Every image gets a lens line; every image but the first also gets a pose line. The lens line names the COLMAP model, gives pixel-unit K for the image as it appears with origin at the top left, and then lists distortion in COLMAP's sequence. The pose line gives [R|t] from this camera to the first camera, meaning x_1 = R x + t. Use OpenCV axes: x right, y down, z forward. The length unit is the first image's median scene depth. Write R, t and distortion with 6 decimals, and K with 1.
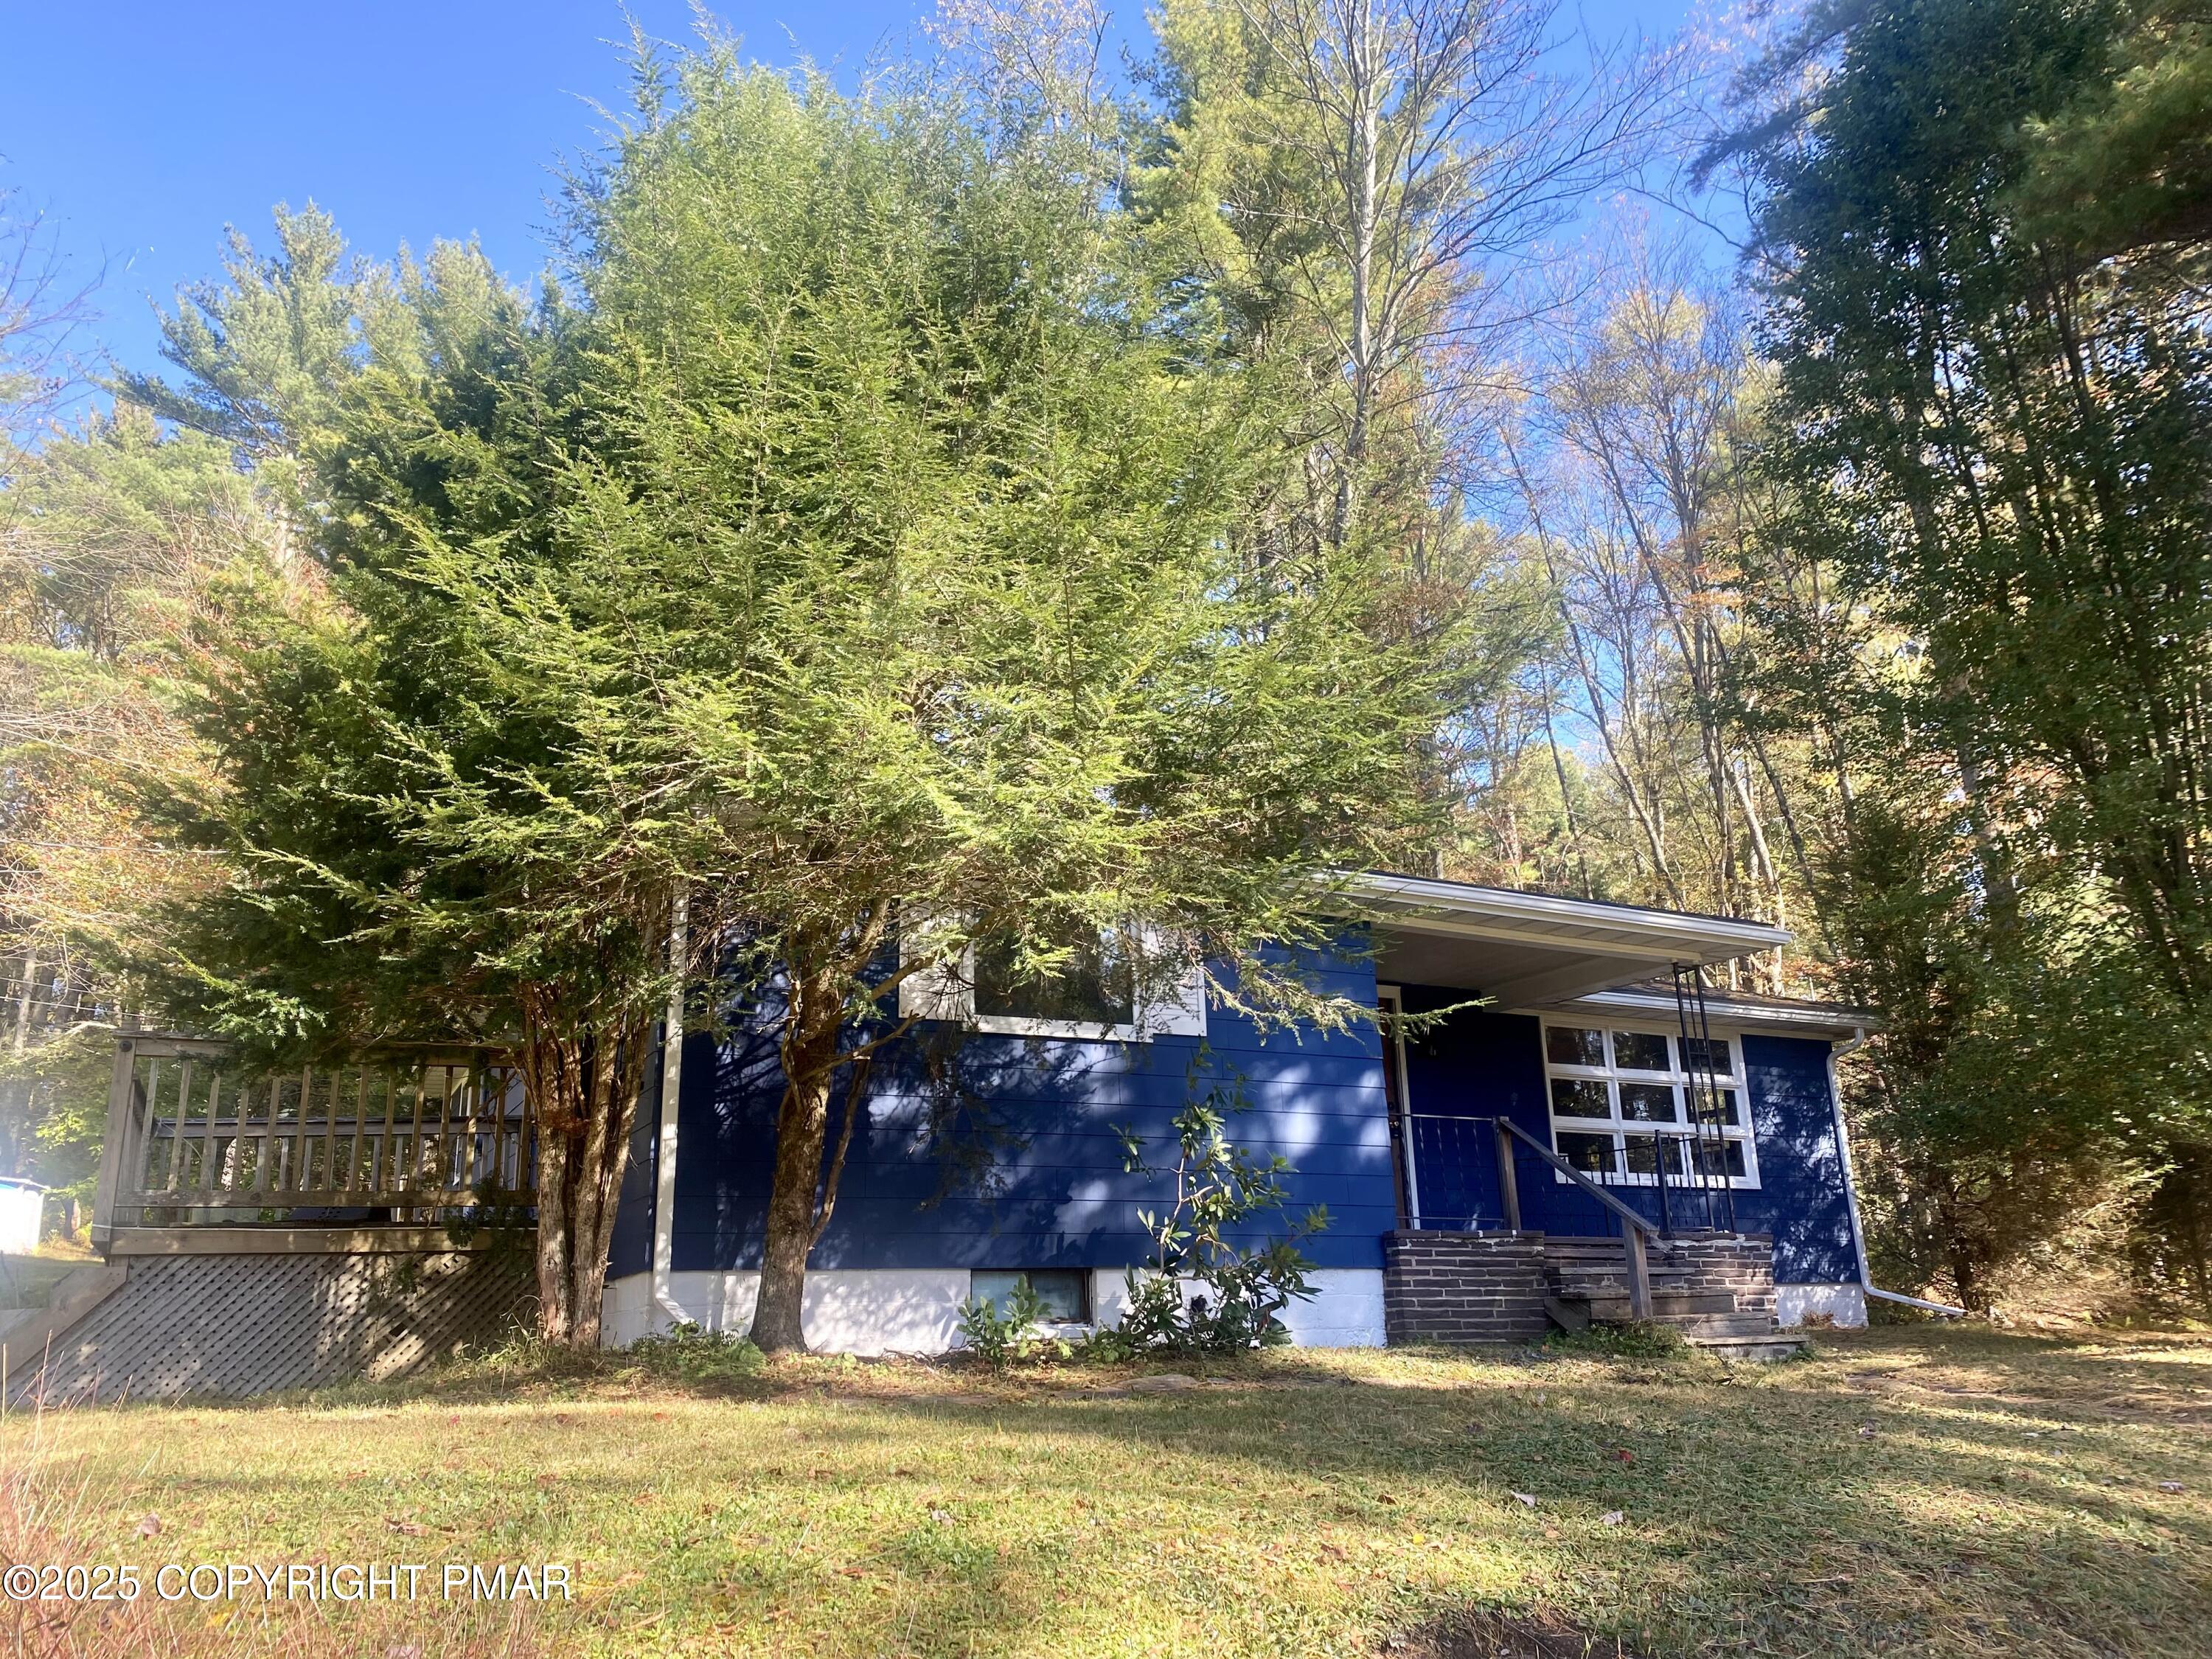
lens RADIAL K [[1672.7, 0, 1106.0], [0, 1672.7, 829.5], [0, 0, 1]] dist [-0.001636, -0.000935]
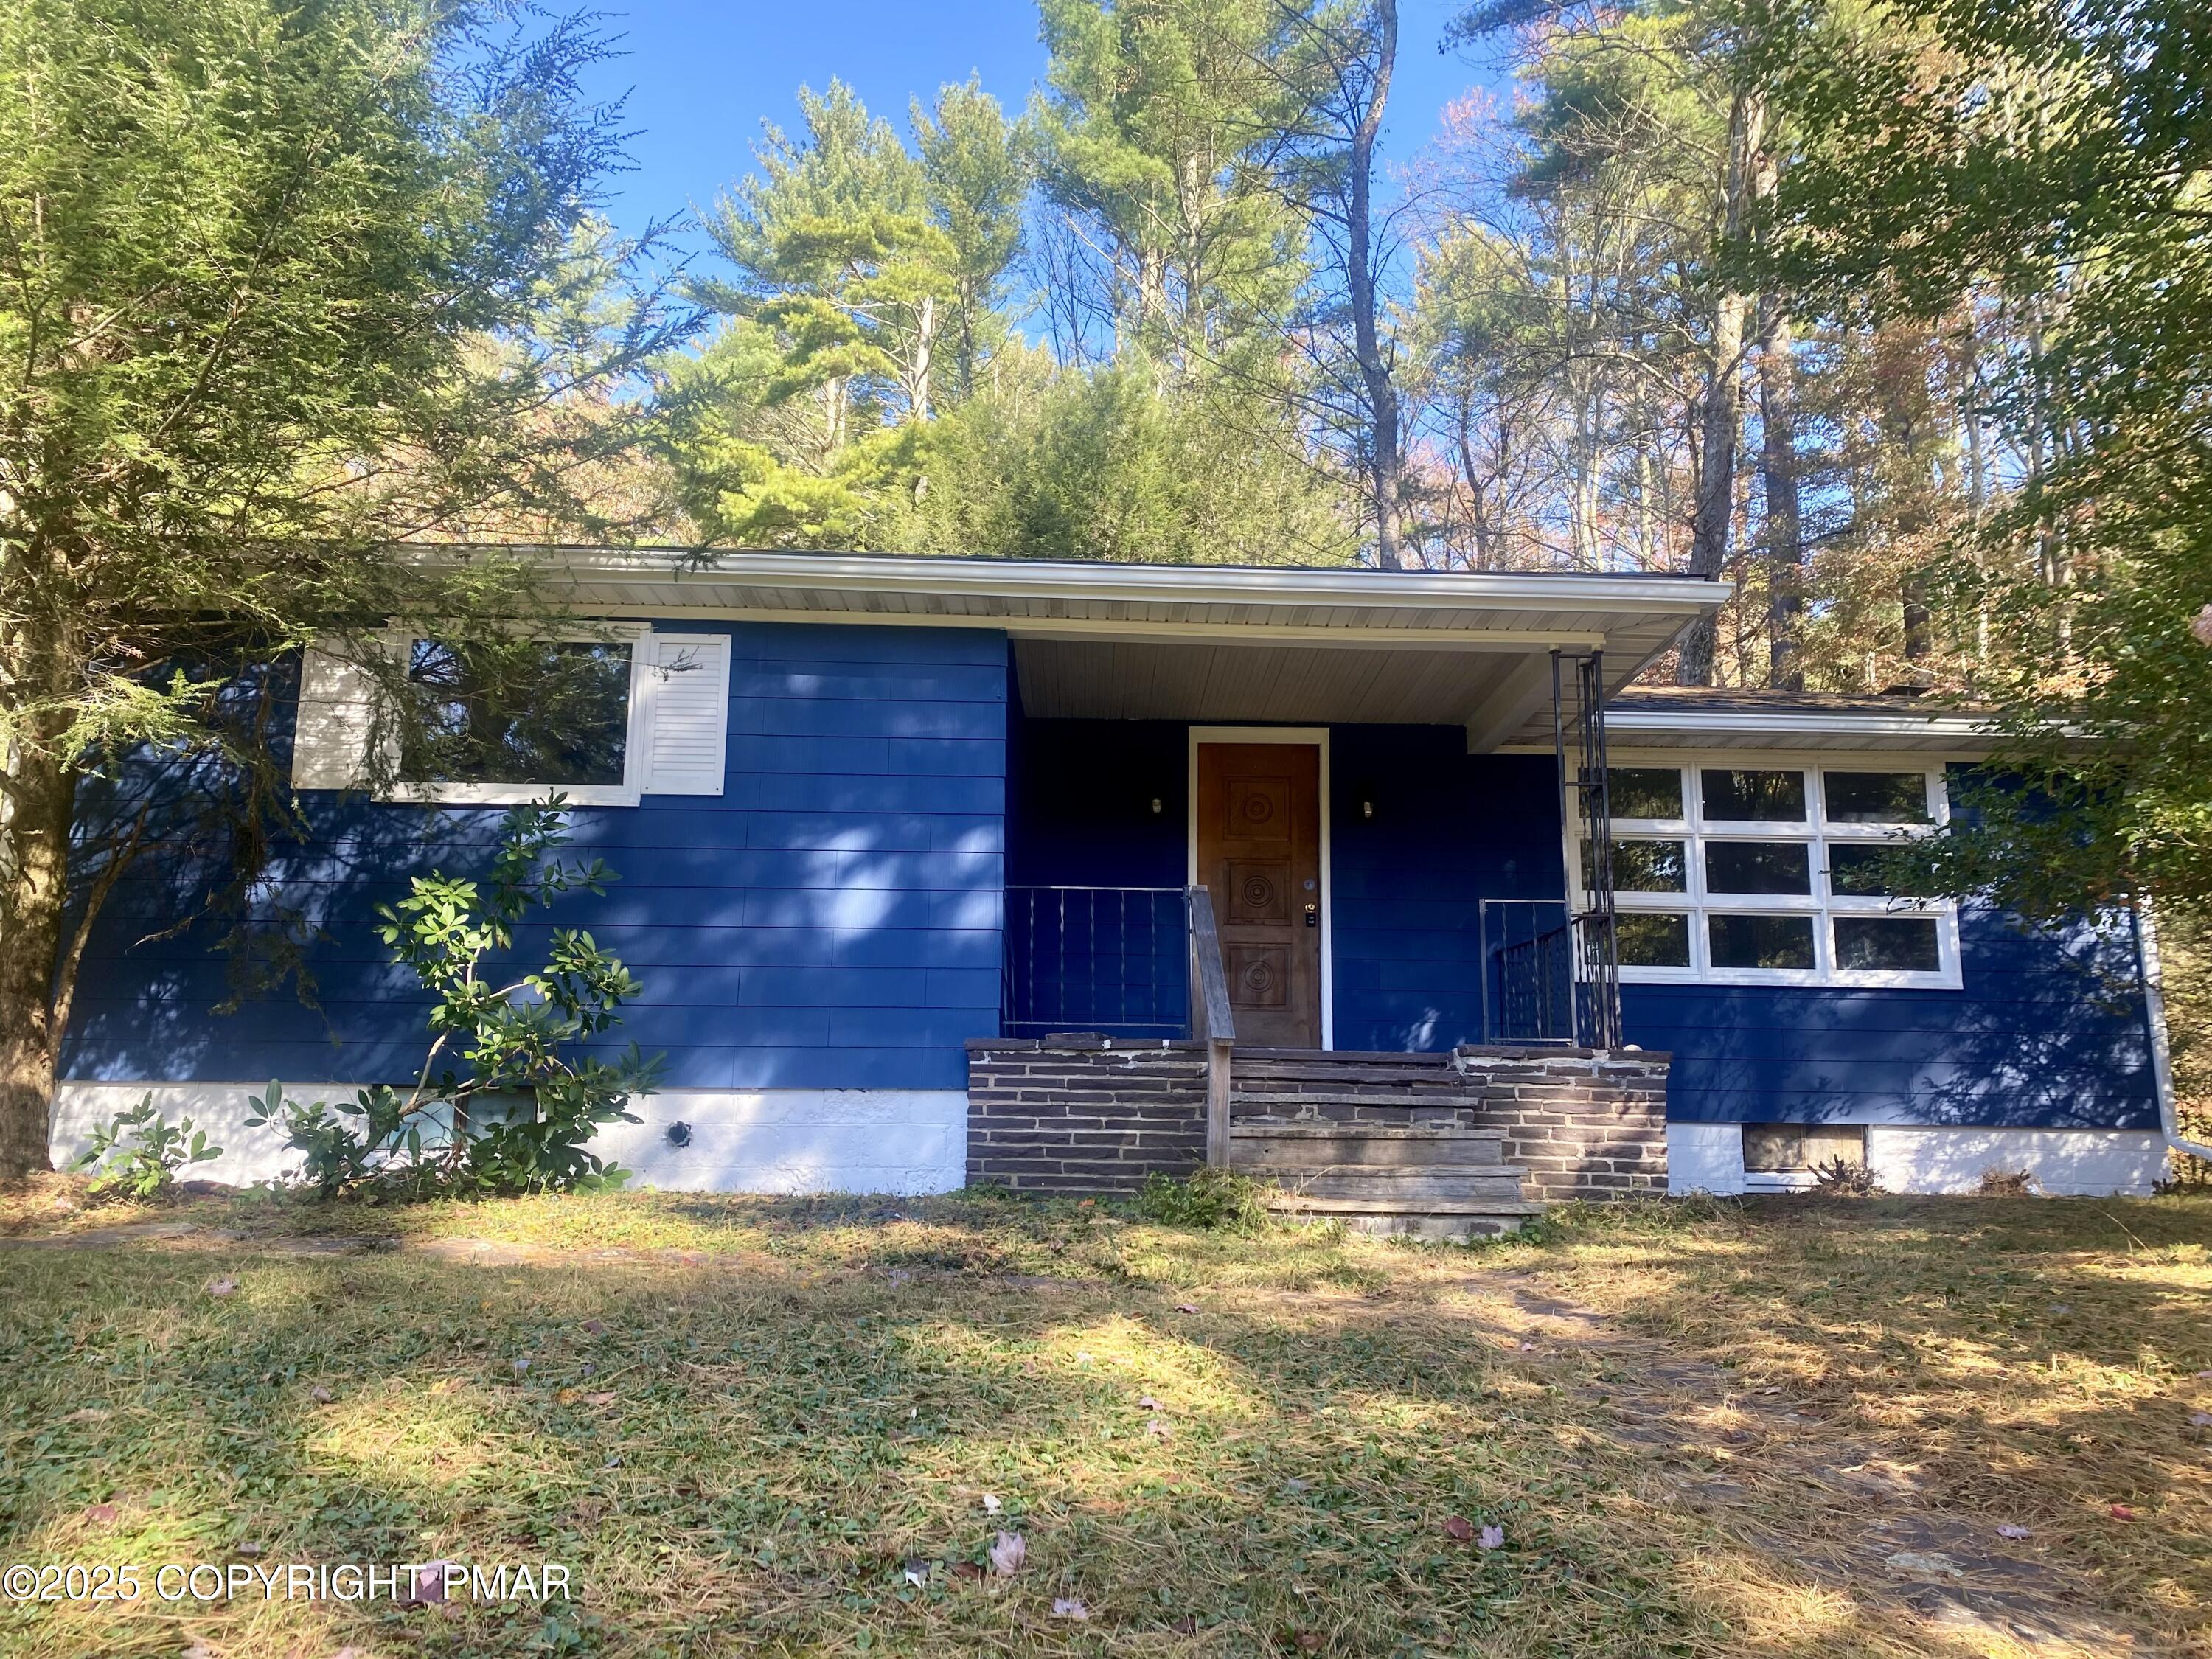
lens RADIAL K [[1662.3, 0, 1106.0], [0, 1662.3, 829.5], [0, 0, 1]] dist [0.093331, -0.151126]
pose [[0.902336, -0.049431, -0.428189, 0.389797], [0.094432, 0.991940, 0.084487, 0.064493], [0.420562, -0.116671, 0.899731, 0.263984]]
